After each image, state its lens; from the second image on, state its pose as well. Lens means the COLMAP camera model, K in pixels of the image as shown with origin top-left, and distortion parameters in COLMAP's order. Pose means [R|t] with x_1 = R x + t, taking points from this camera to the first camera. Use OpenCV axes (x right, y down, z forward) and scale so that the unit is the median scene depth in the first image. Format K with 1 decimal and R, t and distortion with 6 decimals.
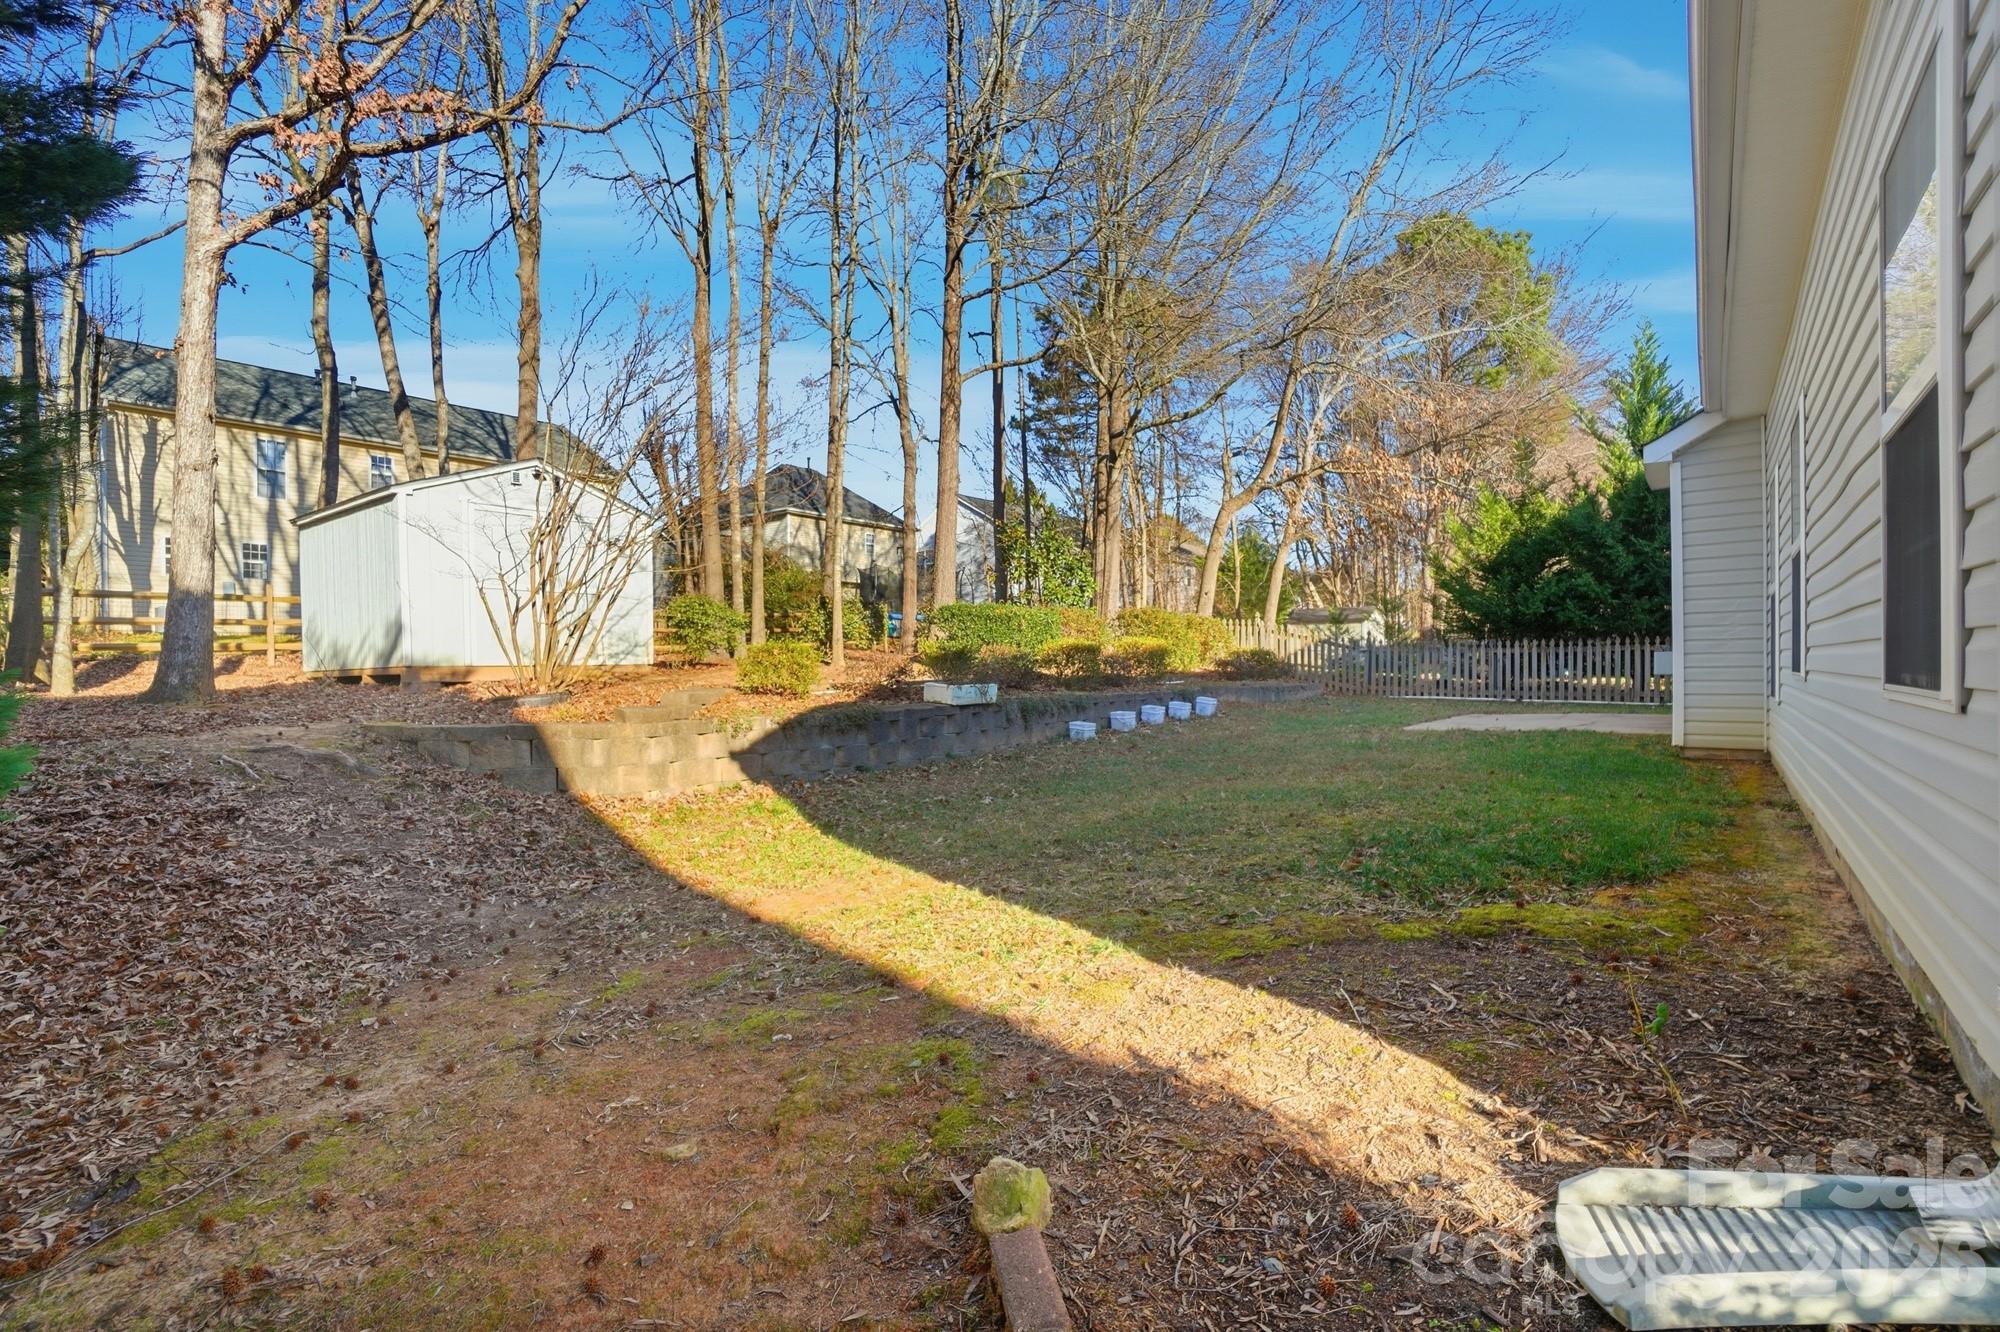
lens RADIAL K [[899.0, 0, 990.4], [0, 899.0, 673.3], [0, 0, 1]] dist [-0.040290, 0.005751]
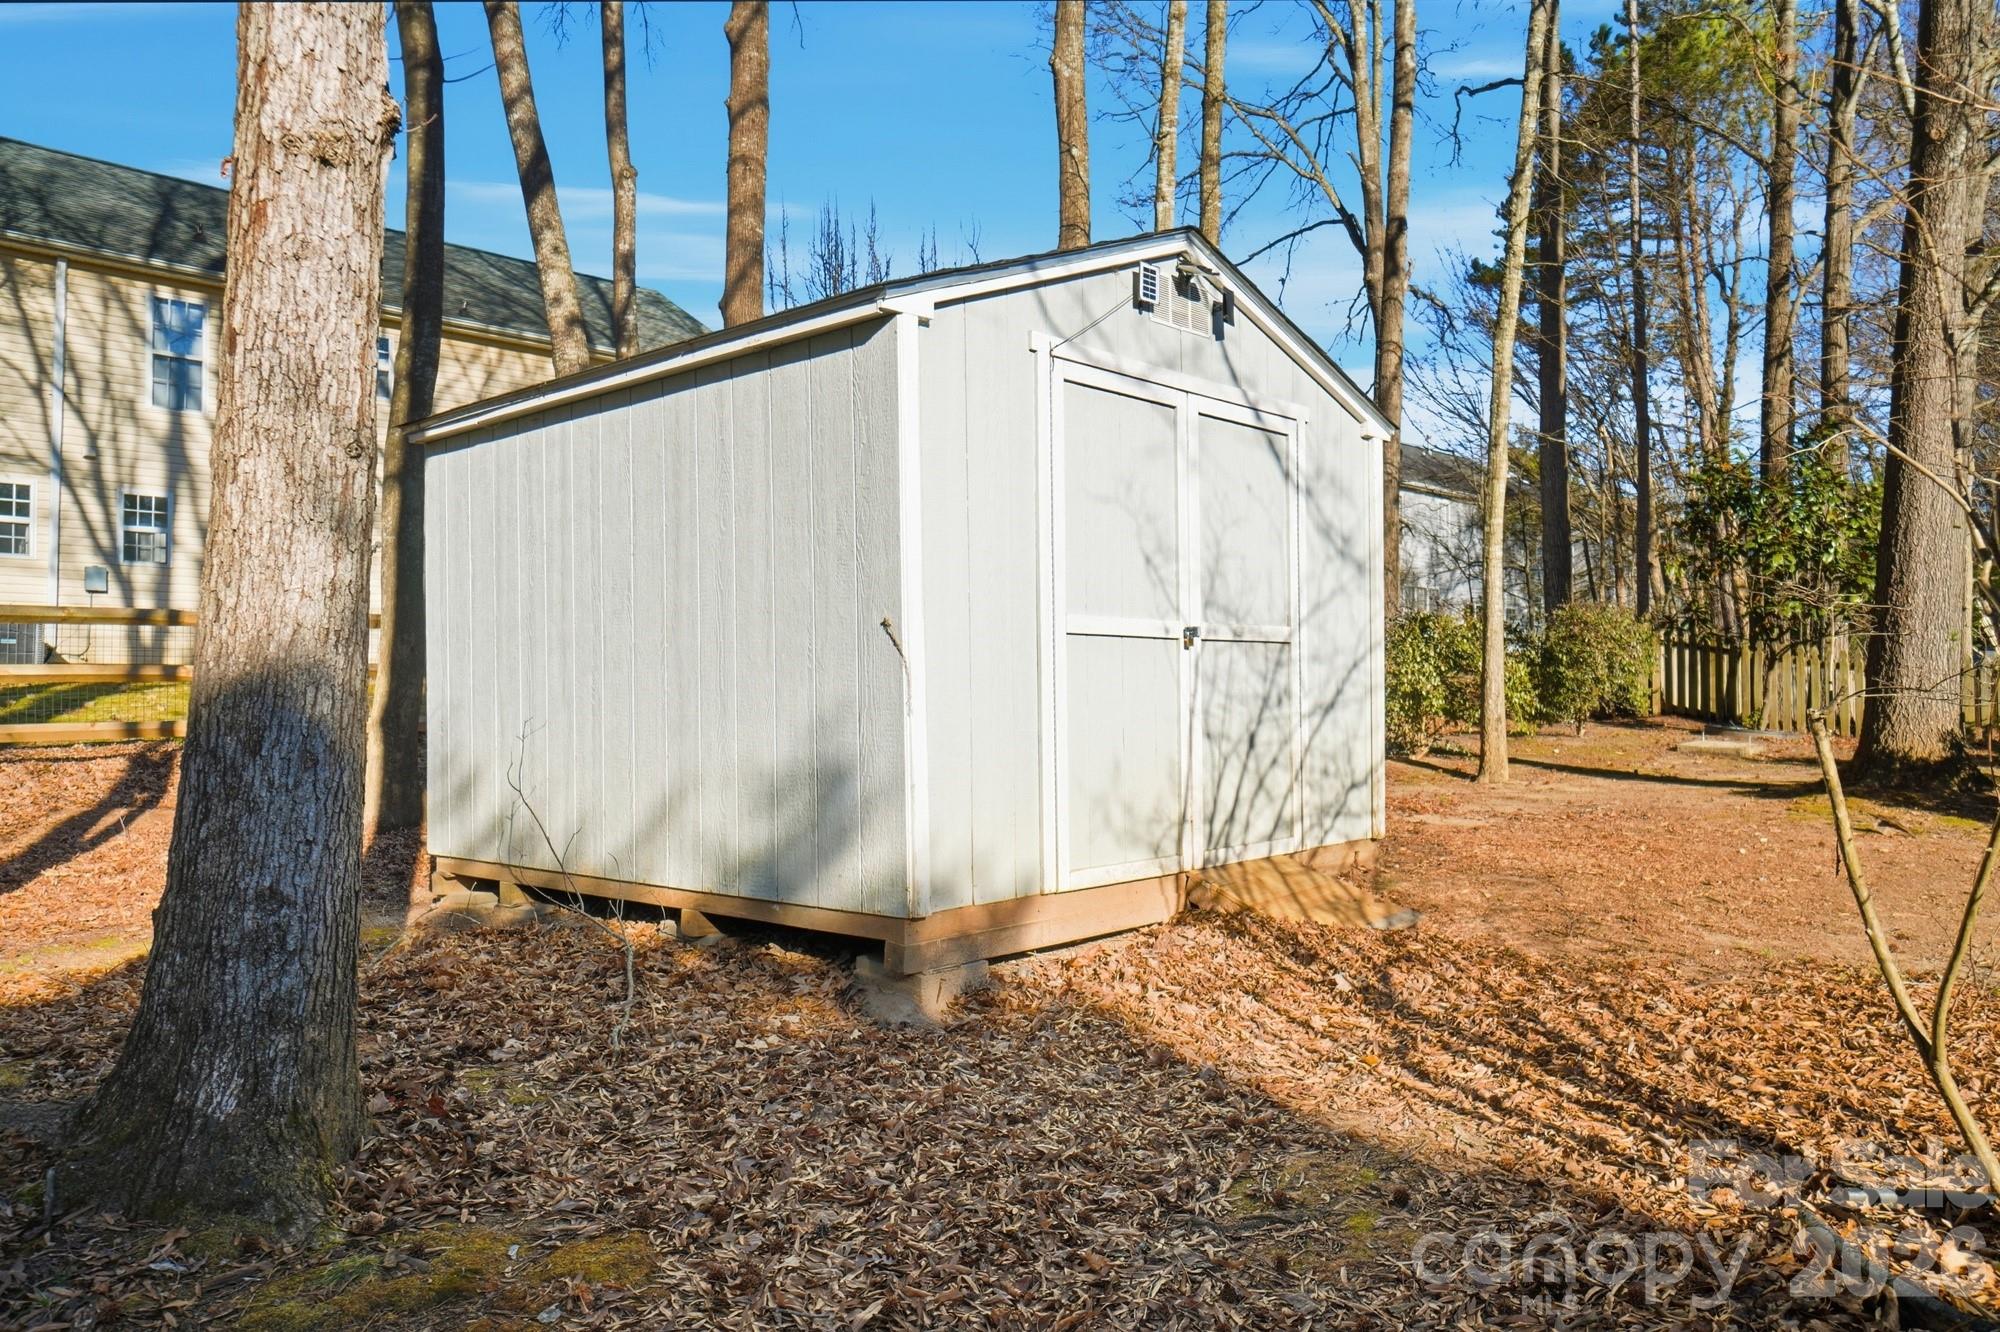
lens RADIAL K [[1370.6, 0, 1005.8], [0, 1370.6, 671.1], [0, 0, 1]] dist [0.002844, -0.000678]
pose [[0.995056, 0.011304, -0.098666, -0.241346], [-0.013286, 0.999722, -0.019454, -0.032607], [0.098419, 0.020669, 0.994930, 0.229993]]
